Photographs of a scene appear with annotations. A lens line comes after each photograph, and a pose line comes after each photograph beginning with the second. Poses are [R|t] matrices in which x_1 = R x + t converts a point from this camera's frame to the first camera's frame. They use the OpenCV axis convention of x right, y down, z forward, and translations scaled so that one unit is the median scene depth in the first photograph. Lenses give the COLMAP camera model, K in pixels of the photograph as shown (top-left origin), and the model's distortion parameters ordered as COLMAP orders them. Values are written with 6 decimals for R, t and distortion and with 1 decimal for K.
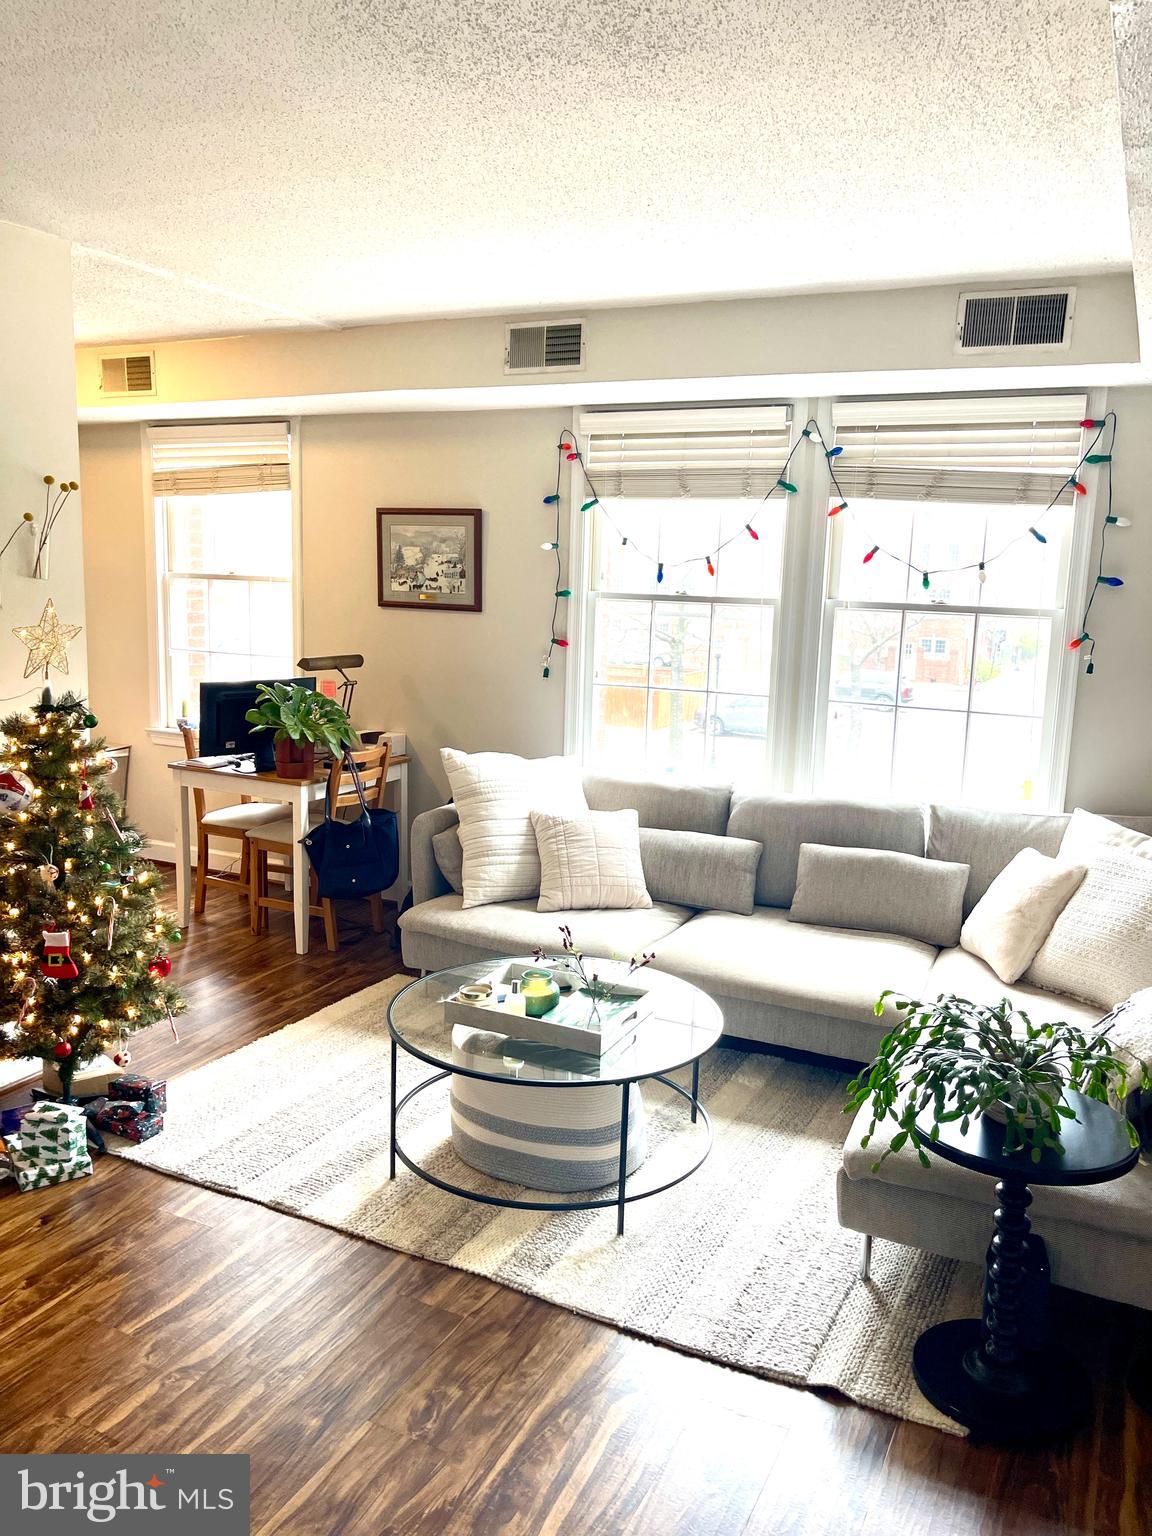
lens RADIAL K [[1160.0, 0, 582.6], [0, 1160.0, 768.9], [0, 0, 1]] dist [0.002593, -0.002682]
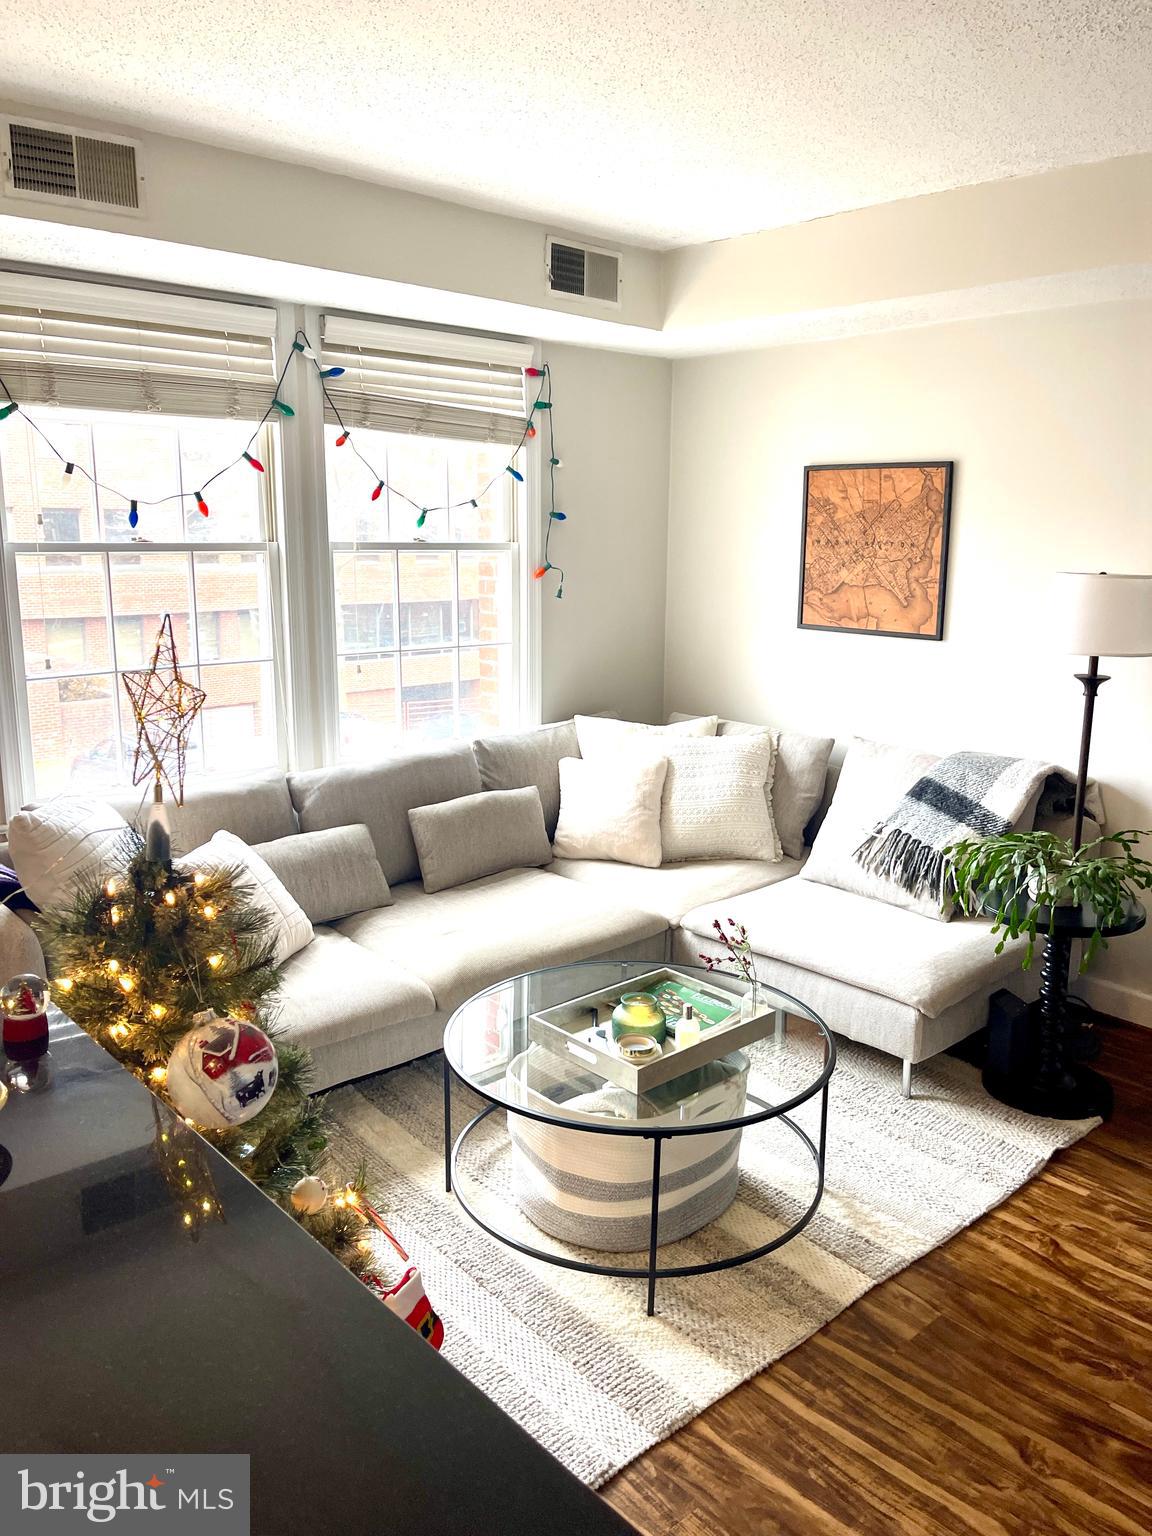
lens RADIAL K [[1160.0, 0, 583.2], [0, 1160.0, 770.3], [0, 0, 1]] dist [0.002593, -0.002682]
pose [[0.369933, -0.223767, 0.901708, -0.581277], [0.147544, 0.972394, 0.180778, -0.112416], [-0.917268, 0.066166, 0.392736, 0.507269]]
